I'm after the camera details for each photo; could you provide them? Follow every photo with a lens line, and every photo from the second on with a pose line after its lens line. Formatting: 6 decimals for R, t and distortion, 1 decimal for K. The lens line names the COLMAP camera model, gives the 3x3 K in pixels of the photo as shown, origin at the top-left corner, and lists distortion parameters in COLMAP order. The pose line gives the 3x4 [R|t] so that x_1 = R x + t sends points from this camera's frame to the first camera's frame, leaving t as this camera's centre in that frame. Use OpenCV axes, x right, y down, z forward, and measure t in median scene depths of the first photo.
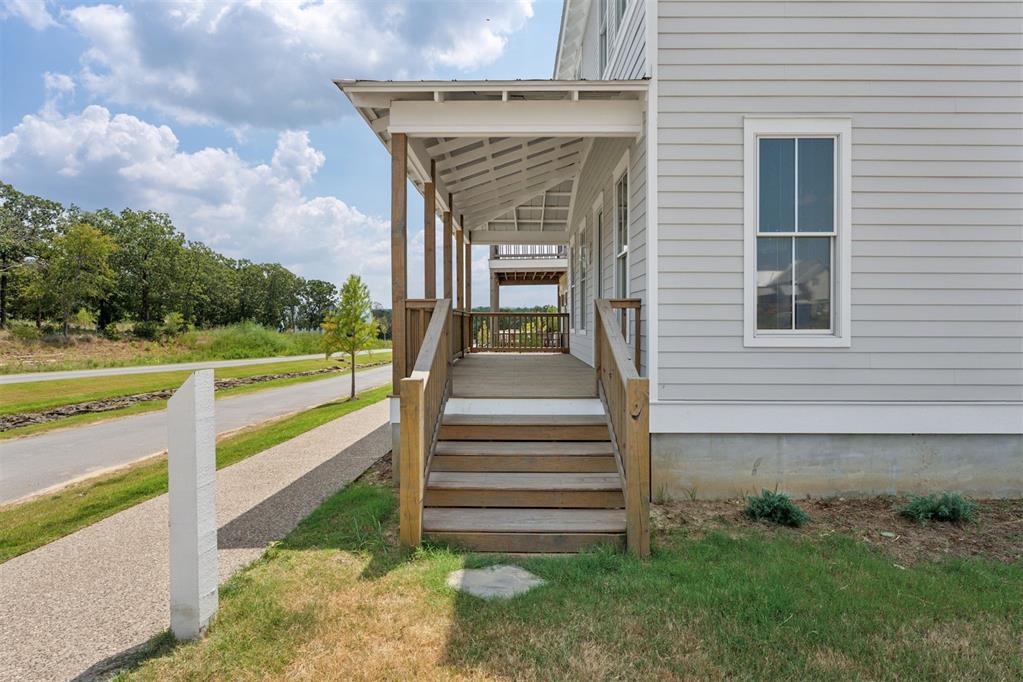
lens RADIAL K [[513.7, 0, 510.9], [0, 513.7, 333.6], [0, 0, 1]] dist [-0.006128, -0.000942]
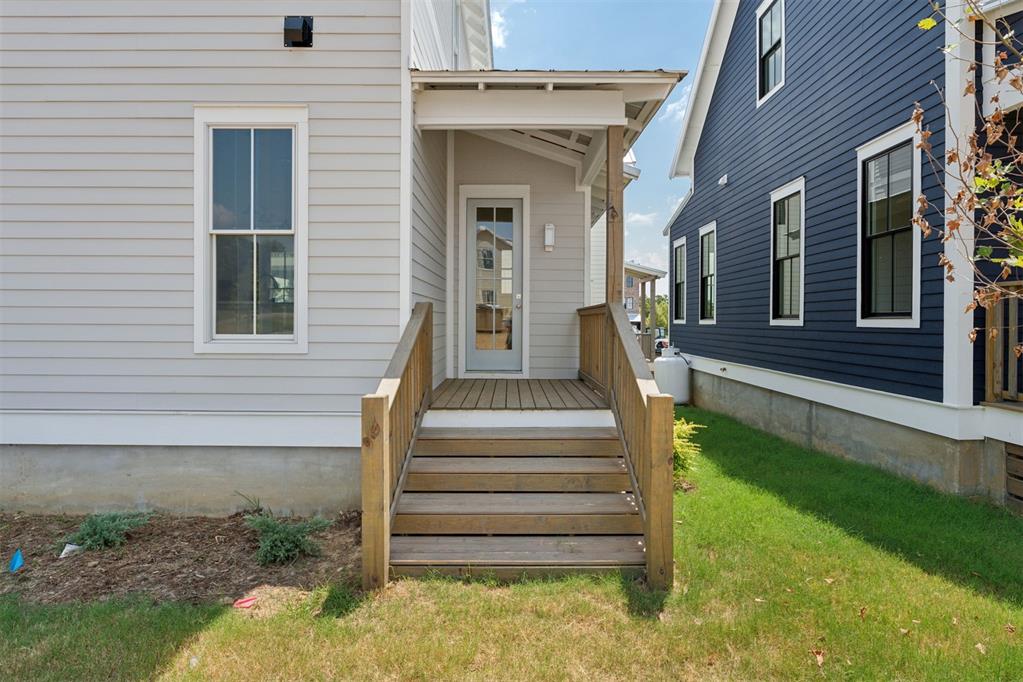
lens RADIAL K [[545.7, 0, 512.2], [0, 545.7, 348.2], [0, 0, 1]] dist [0.002776, -0.000715]
pose [[0.999925, 0.003655, 0.011687, 1.024728], [-0.003779, 0.999937, 0.010574, 0.004479], [-0.011648, -0.010617, 0.999876, -0.001898]]
